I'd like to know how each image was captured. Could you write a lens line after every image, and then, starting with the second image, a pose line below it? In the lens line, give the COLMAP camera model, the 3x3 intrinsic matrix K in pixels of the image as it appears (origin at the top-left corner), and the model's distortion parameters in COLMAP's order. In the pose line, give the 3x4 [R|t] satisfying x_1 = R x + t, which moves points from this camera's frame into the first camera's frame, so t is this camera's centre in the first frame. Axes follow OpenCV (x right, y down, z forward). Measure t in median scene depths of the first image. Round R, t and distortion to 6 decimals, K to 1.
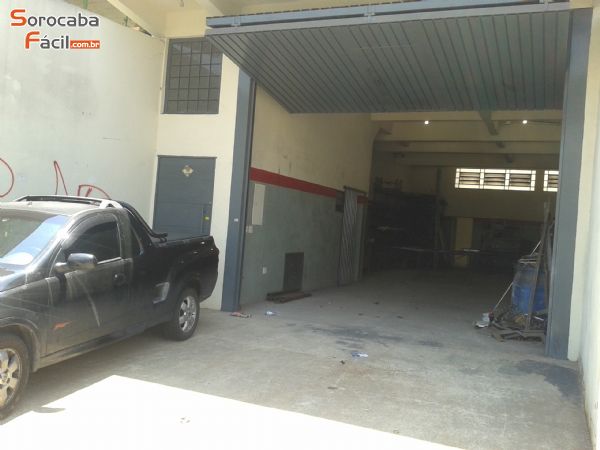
lens RADIAL K [[568.5, 0, 321.1], [0, 568.5, 224.2], [0, 0, 1]] dist [0.068506, -0.202510]
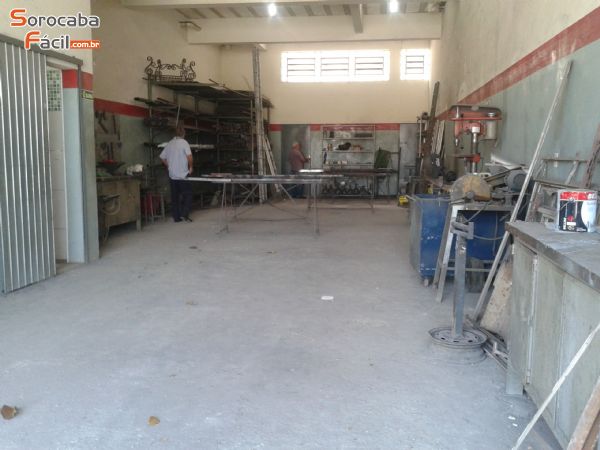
lens RADIAL K [[568.5, 0, 321.1], [0, 568.5, 224.2], [0, 0, 1]] dist [0.068506, -0.202510]
pose [[0.955554, -0.102207, 0.276531, 0.257945], [0.062644, 0.986954, 0.148314, 0.028968], [-0.288082, -0.124399, 0.949491, 1.110972]]
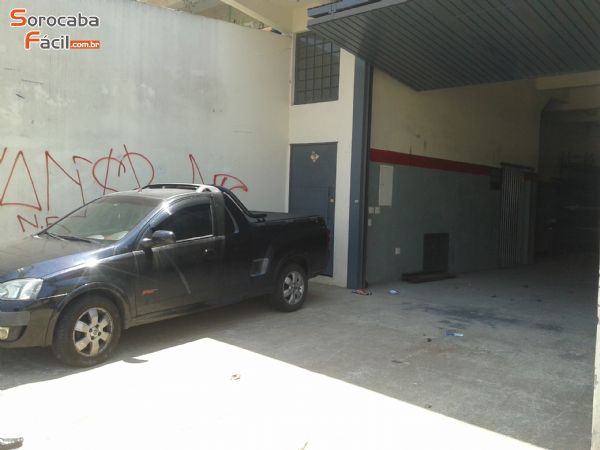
lens RADIAL K [[568.5, 0, 321.1], [0, 568.5, 224.2], [0, 0, 1]] dist [0.068506, -0.202510]
pose [[0.931845, -0.020027, -0.362303, 0.196915], [0.028736, 0.999413, 0.018665, 0.016190], [0.361716, -0.027804, 0.931874, 0.015295]]
